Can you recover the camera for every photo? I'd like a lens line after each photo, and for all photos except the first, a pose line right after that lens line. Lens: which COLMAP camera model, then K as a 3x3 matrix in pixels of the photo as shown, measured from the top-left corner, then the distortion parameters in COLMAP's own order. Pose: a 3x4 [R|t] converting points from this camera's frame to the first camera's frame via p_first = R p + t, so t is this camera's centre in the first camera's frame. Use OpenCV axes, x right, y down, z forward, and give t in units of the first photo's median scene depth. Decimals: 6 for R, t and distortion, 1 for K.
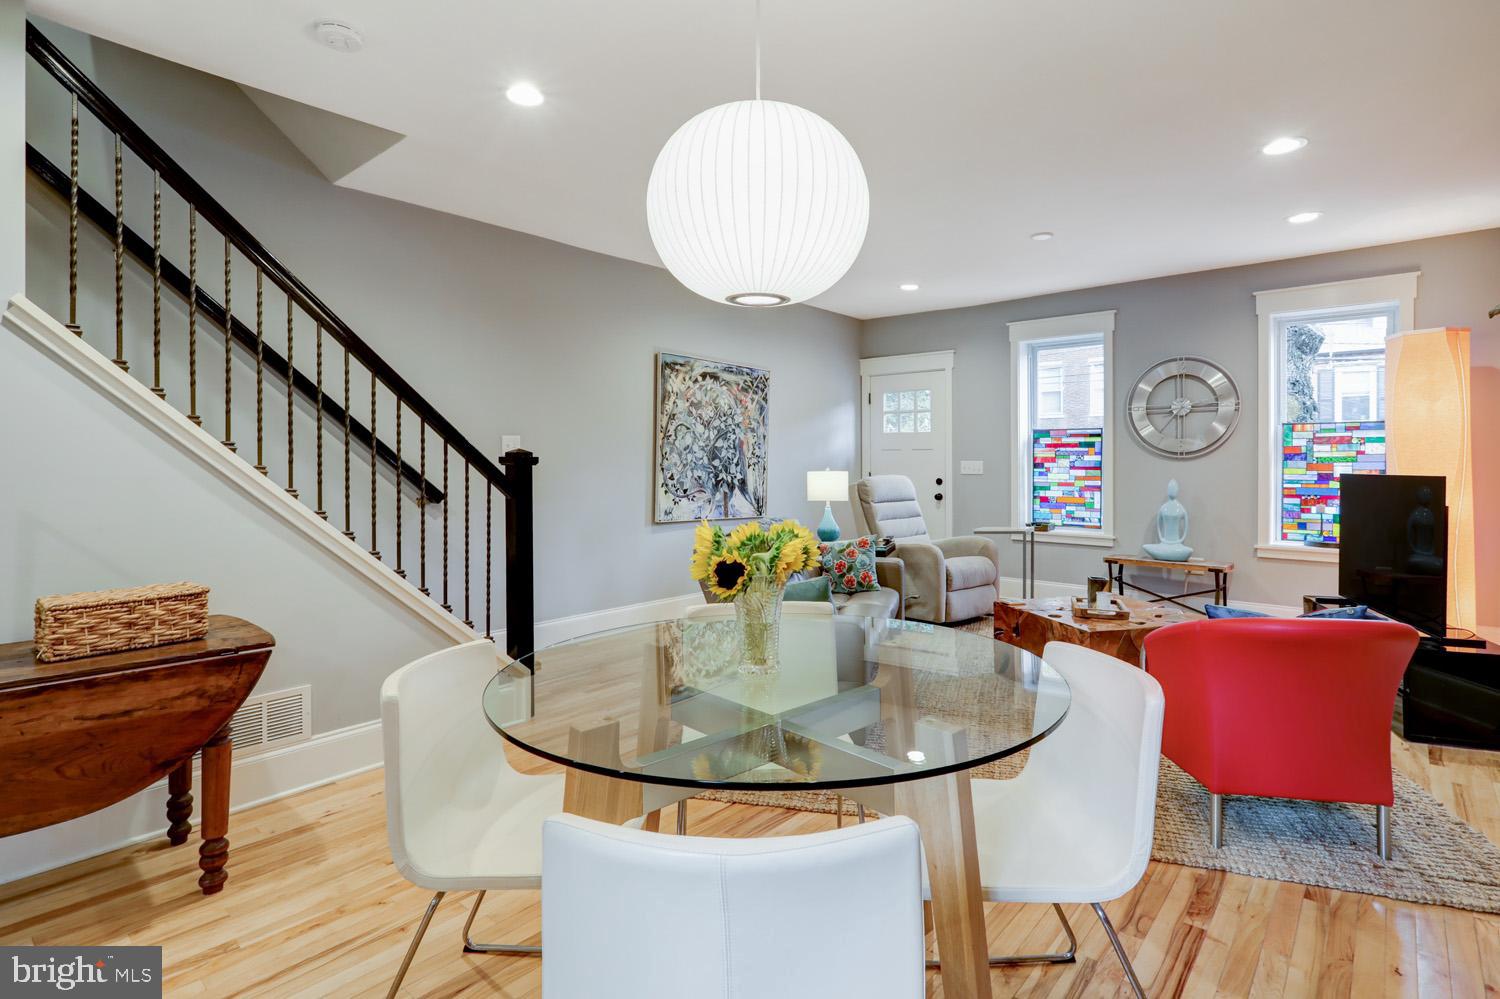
lens RADIAL K [[754.1, 0, 773.6], [0, 754.1, 456.2], [0, 0, 1]] dist [0.000178, 0.000696]
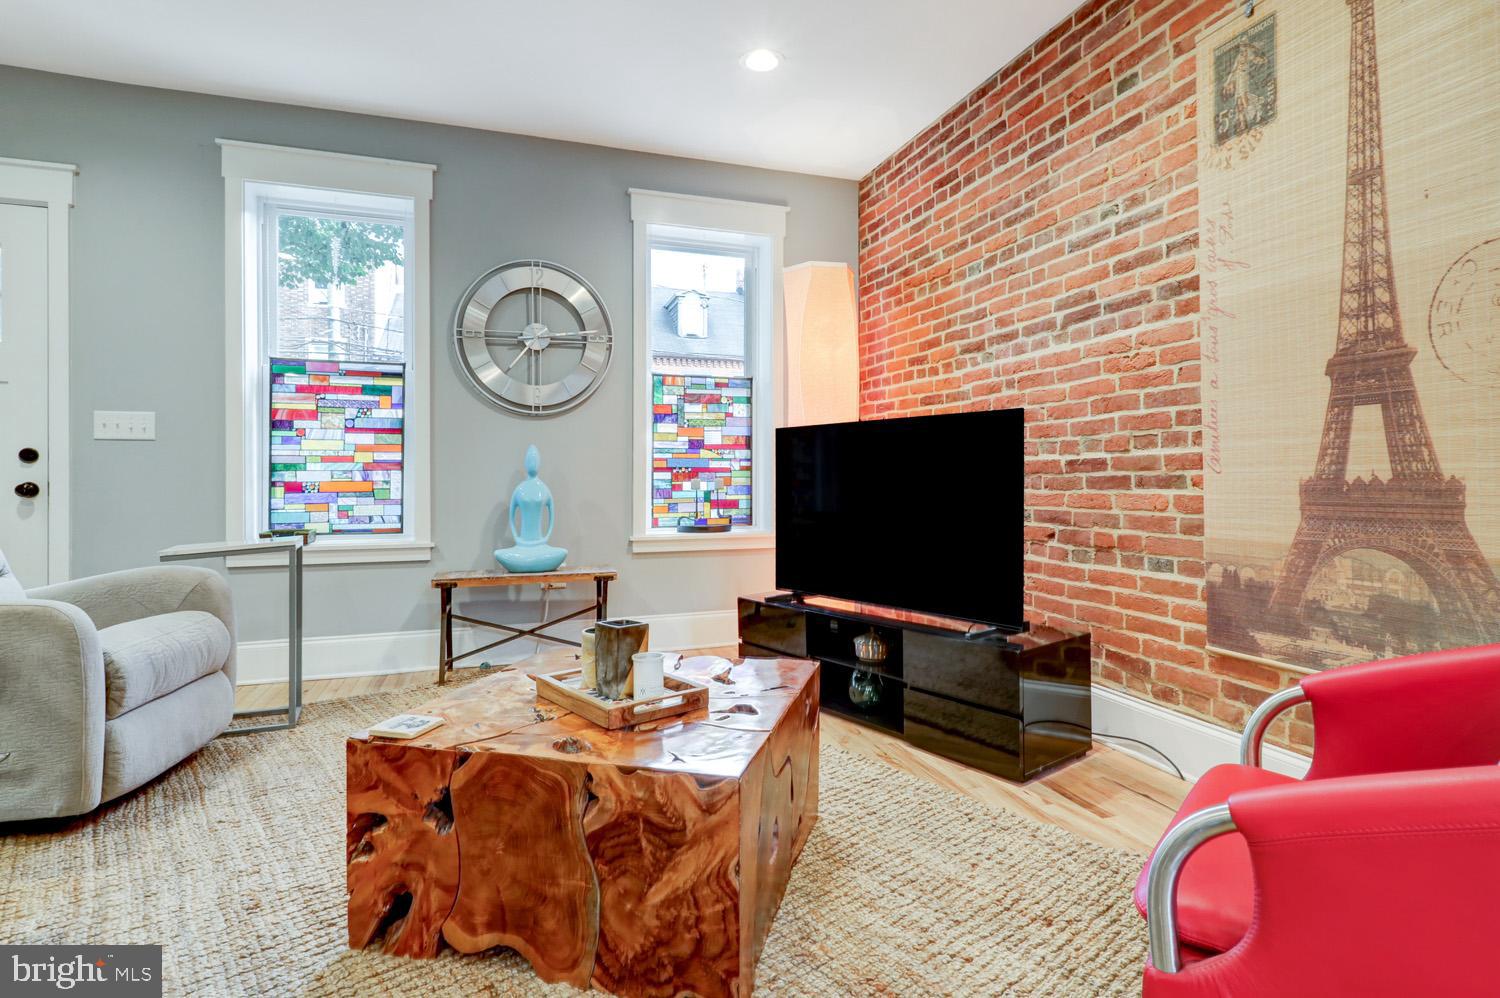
lens RADIAL K [[754.1, 0, 745.6], [0, 754.1, 473.9], [0, 0, 1]] dist [0.000178, 0.000696]
pose [[0.515436, 0.000065, 0.856928, 0.065015], [-0.001024, 0.999999, 0.000540, 0.050890], [-0.856928, -0.001156, 0.515435, 0.475345]]
